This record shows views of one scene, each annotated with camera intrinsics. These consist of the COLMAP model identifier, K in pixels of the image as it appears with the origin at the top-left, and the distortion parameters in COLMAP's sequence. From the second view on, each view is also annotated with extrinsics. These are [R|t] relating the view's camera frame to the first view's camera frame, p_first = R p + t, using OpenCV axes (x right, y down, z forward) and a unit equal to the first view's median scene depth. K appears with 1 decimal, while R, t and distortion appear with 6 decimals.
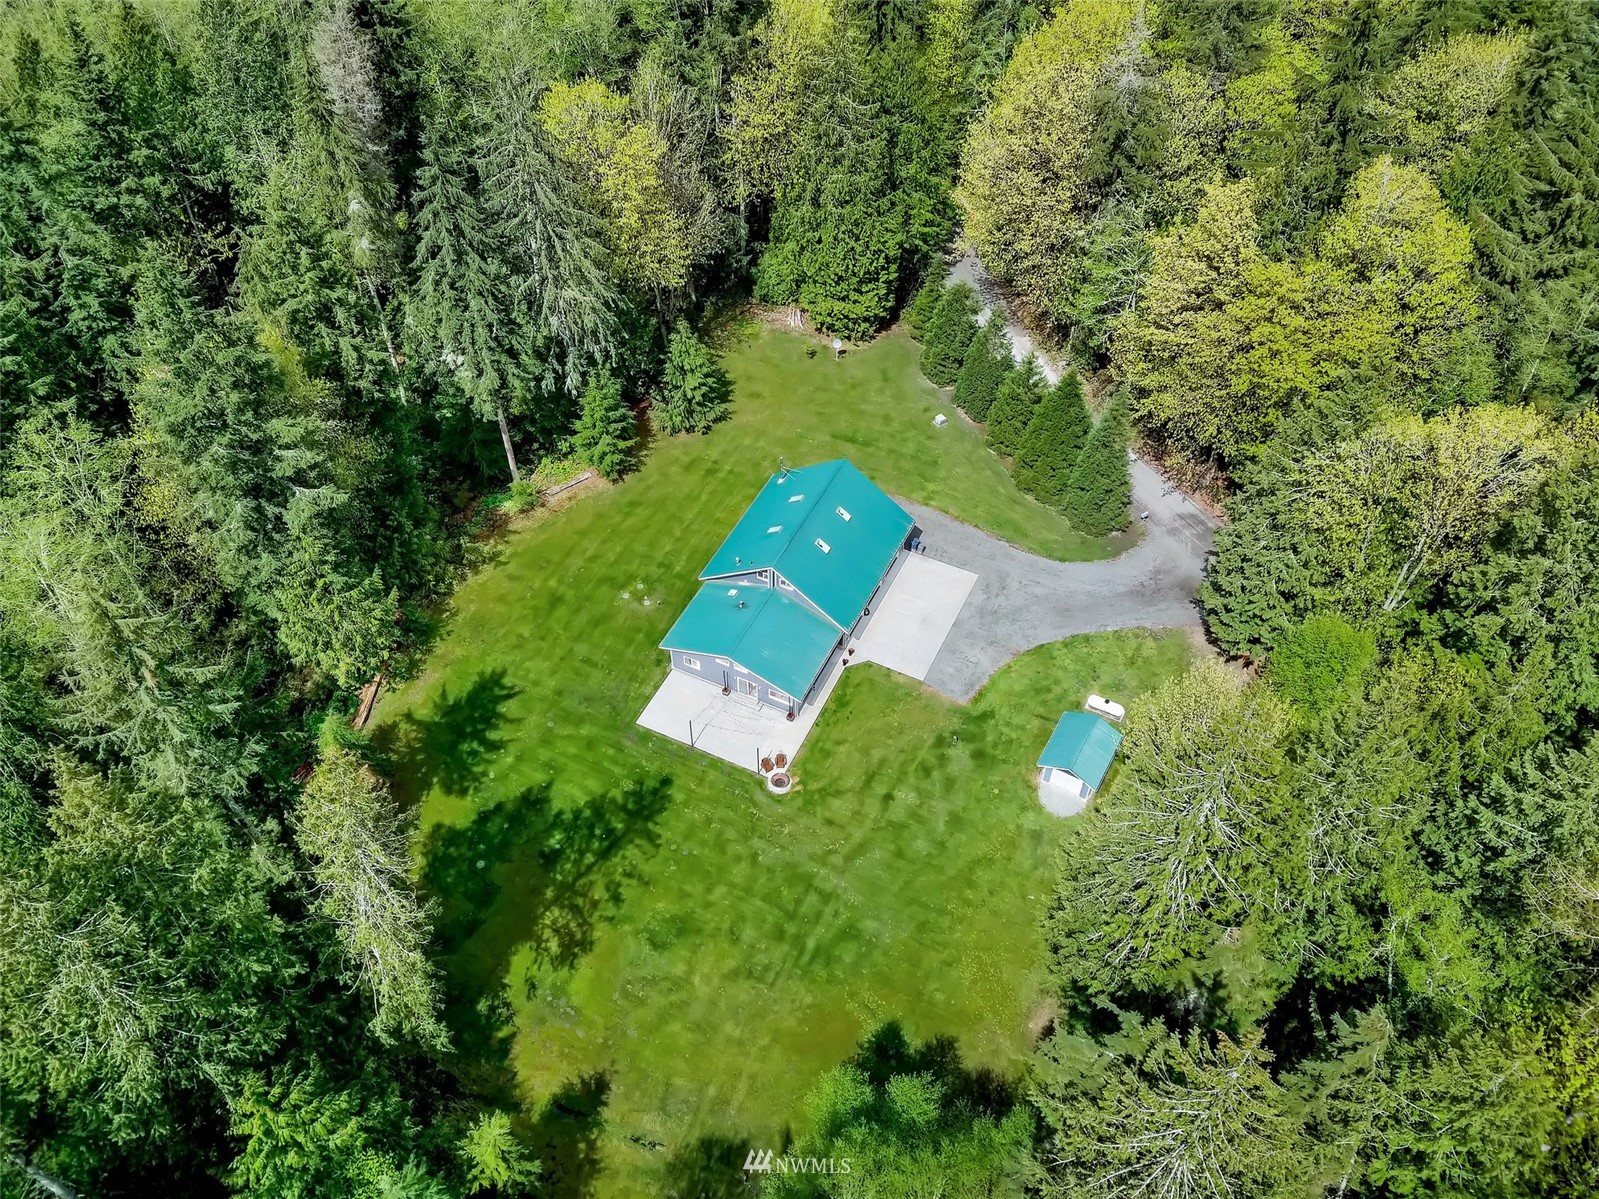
lens RADIAL K [[1263.1, 0, 792.6], [0, 1263.1, 611.1], [0, 0, 1]] dist [0.008326, -0.021942]
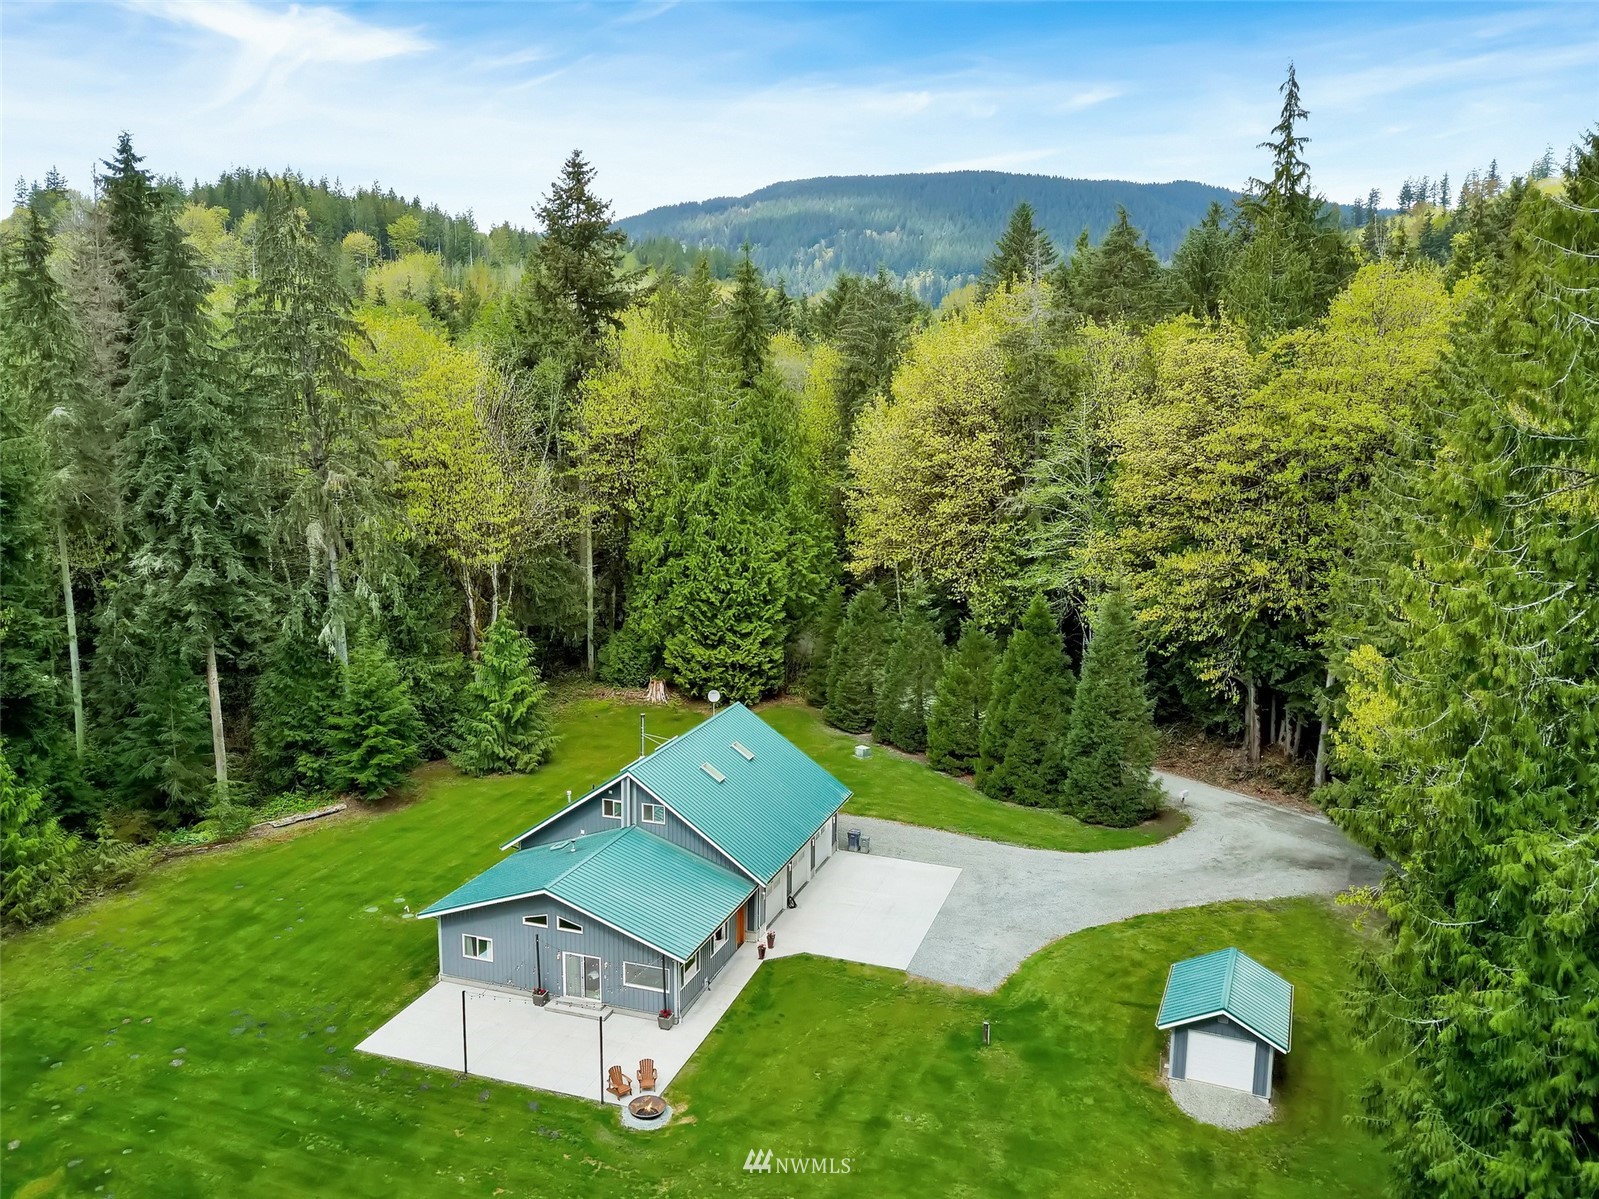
lens RADIAL K [[1263.1, 0, 788.5], [0, 1263.1, 599.8], [0, 0, 1]] dist [0.008326, -0.021942]
pose [[0.992671, -0.010789, 0.120365, -0.012153], [0.084288, 0.775561, -0.625620, 0.278296], [-0.086600, 0.631180, 0.770787, 0.489361]]
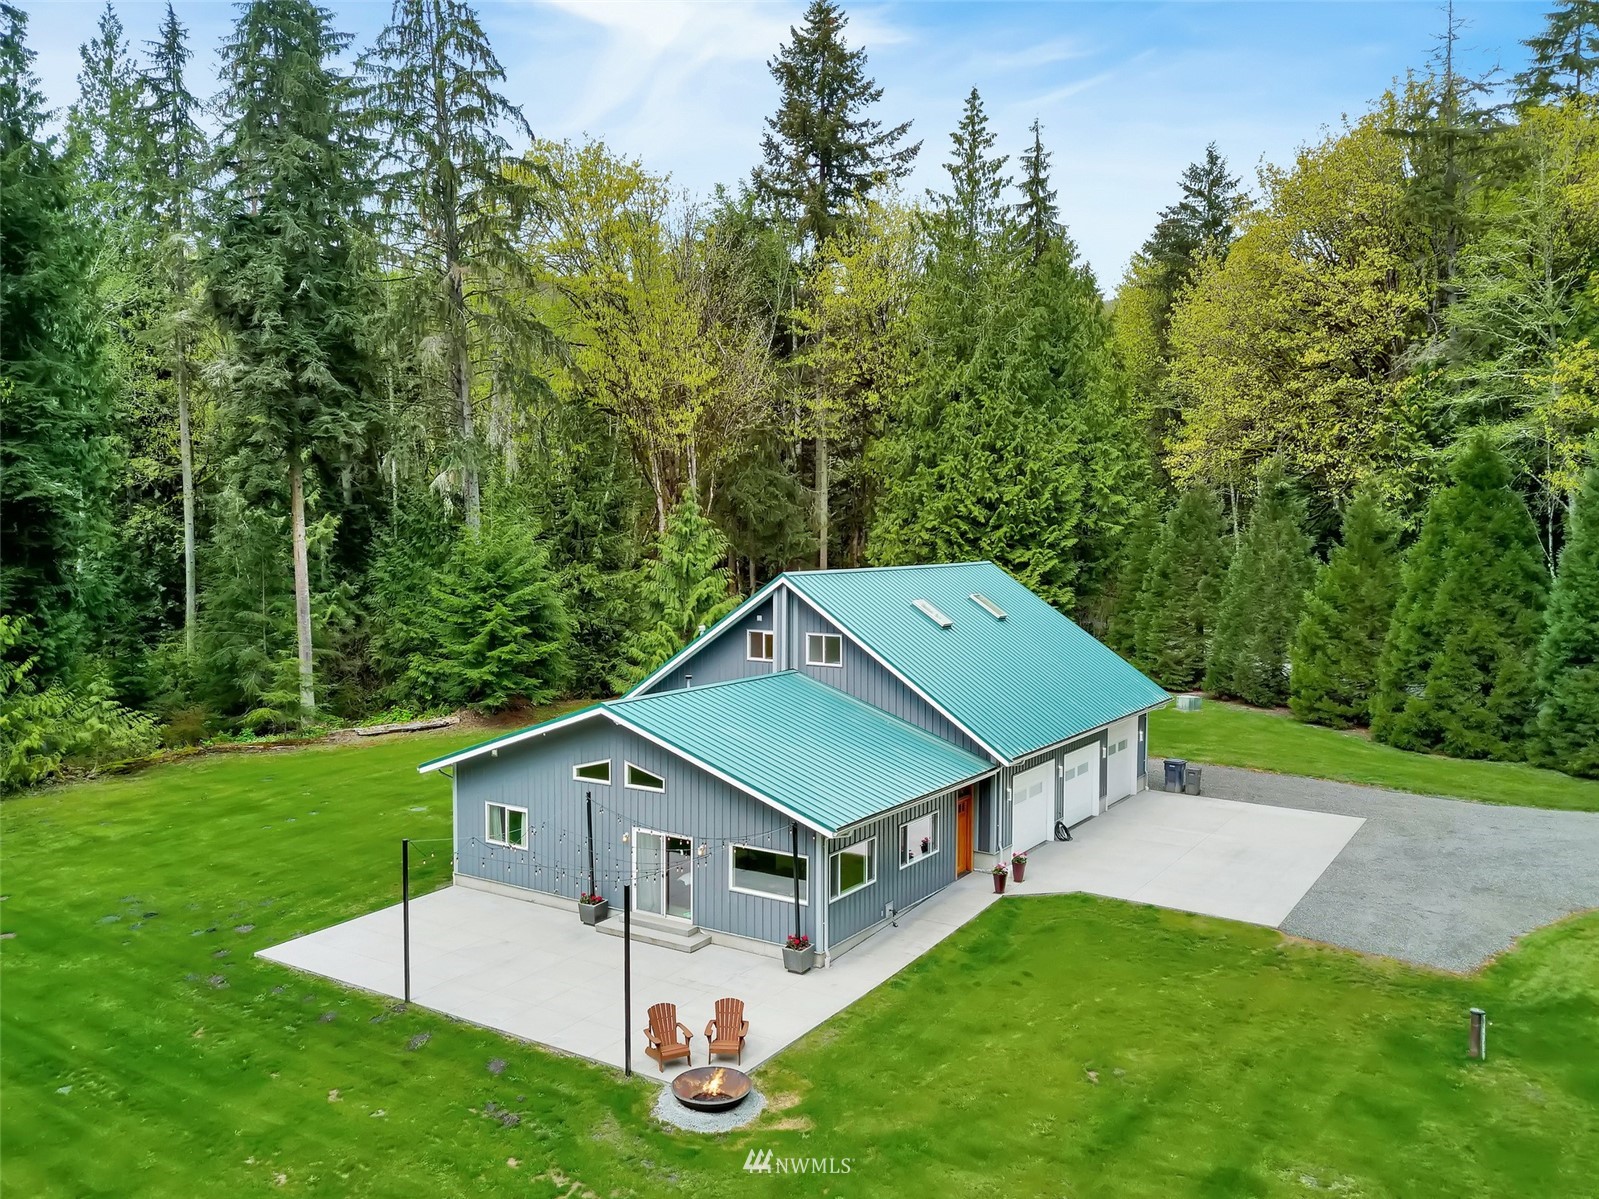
lens RADIAL K [[1263.1, 0, 783.0], [0, 1263.1, 606.1], [0, 0, 1]] dist [0.008326, -0.021942]
pose [[0.991849, 0.009378, -0.127074, 0.028759], [-0.096015, 0.710631, -0.696982, 0.219719], [0.083767, 0.703502, 0.705739, 0.756493]]
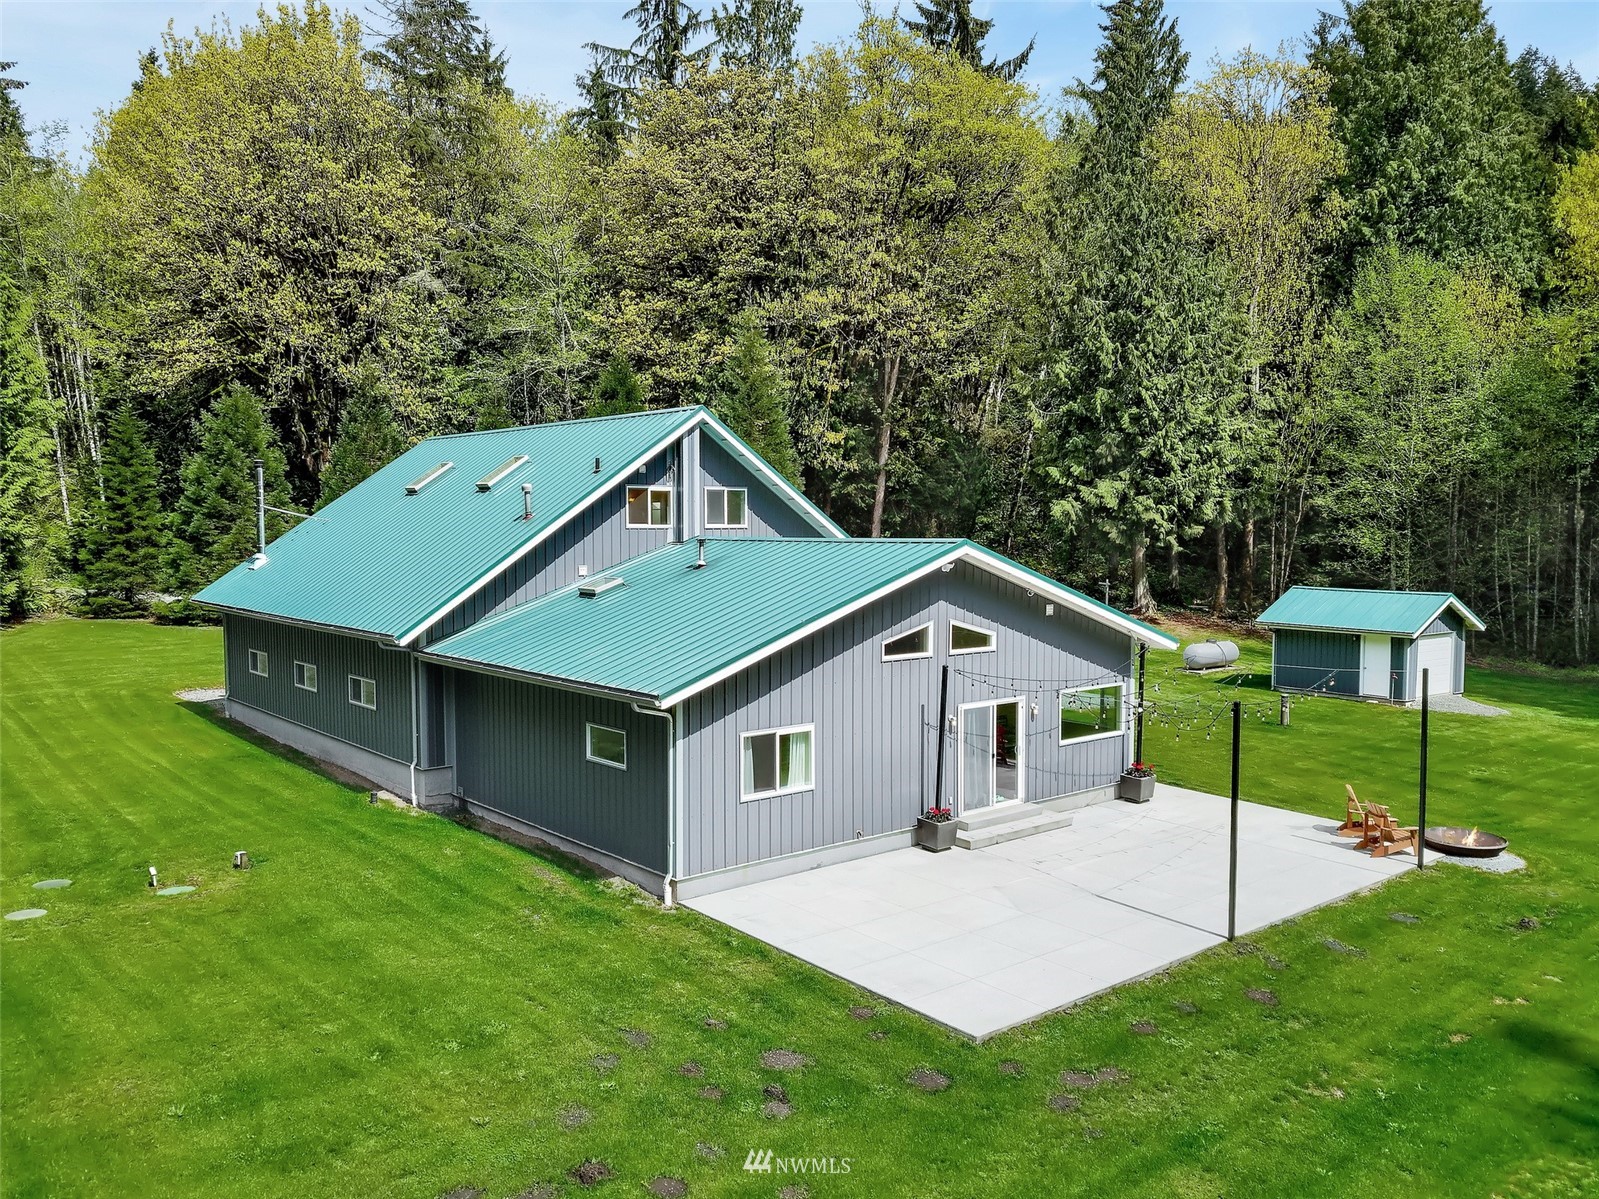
lens RADIAL K [[1263.1, 0, 795.6], [0, 1263.1, 599.8], [0, 0, 1]] dist [0.008326, -0.021942]
pose [[0.412984, -0.058598, 0.908851, -0.258834], [0.682770, 0.680340, -0.266388, 0.079268], [-0.602718, 0.730551, 0.320979, 0.932649]]
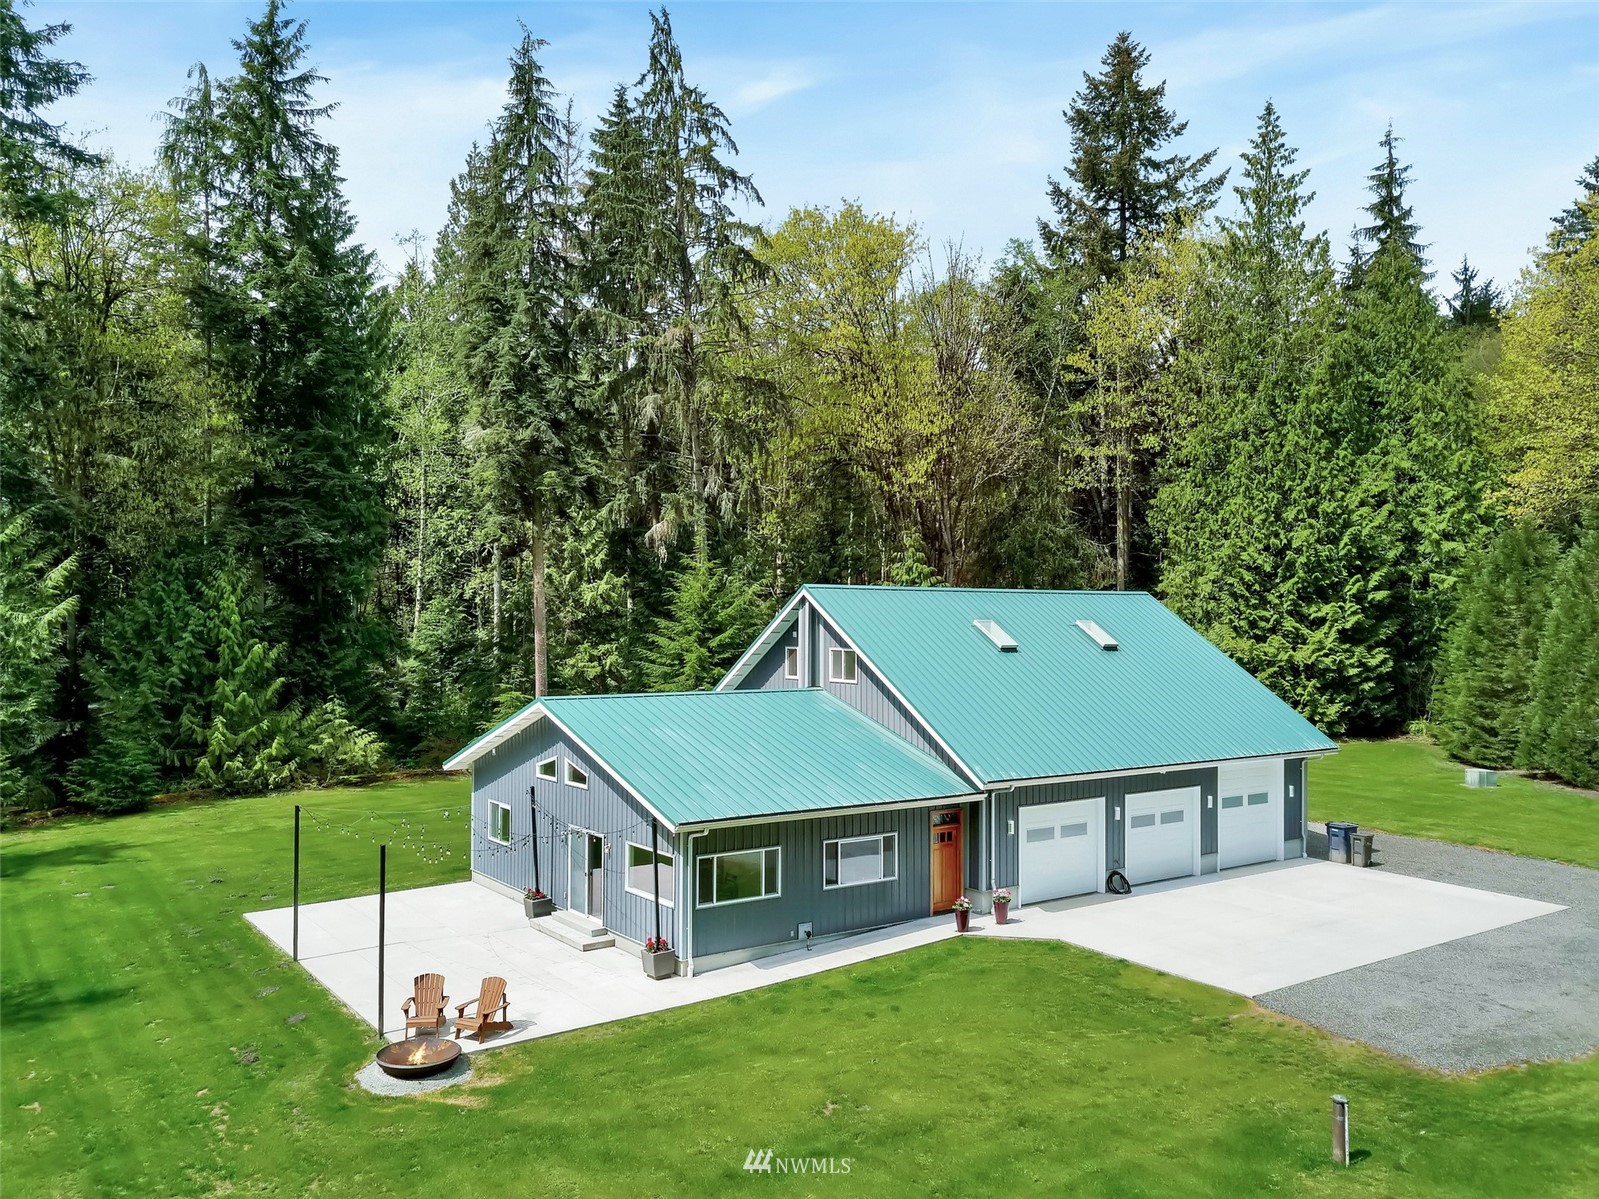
lens RADIAL K [[1263.1, 0, 775.6], [0, 1263.1, 604.2], [0, 0, 1]] dist [0.008326, -0.021942]
pose [[0.873686, -0.004631, -0.486469, 0.143627], [-0.364795, 0.655342, -0.661401, 0.197199], [0.321866, 0.755318, 0.570874, 0.807783]]
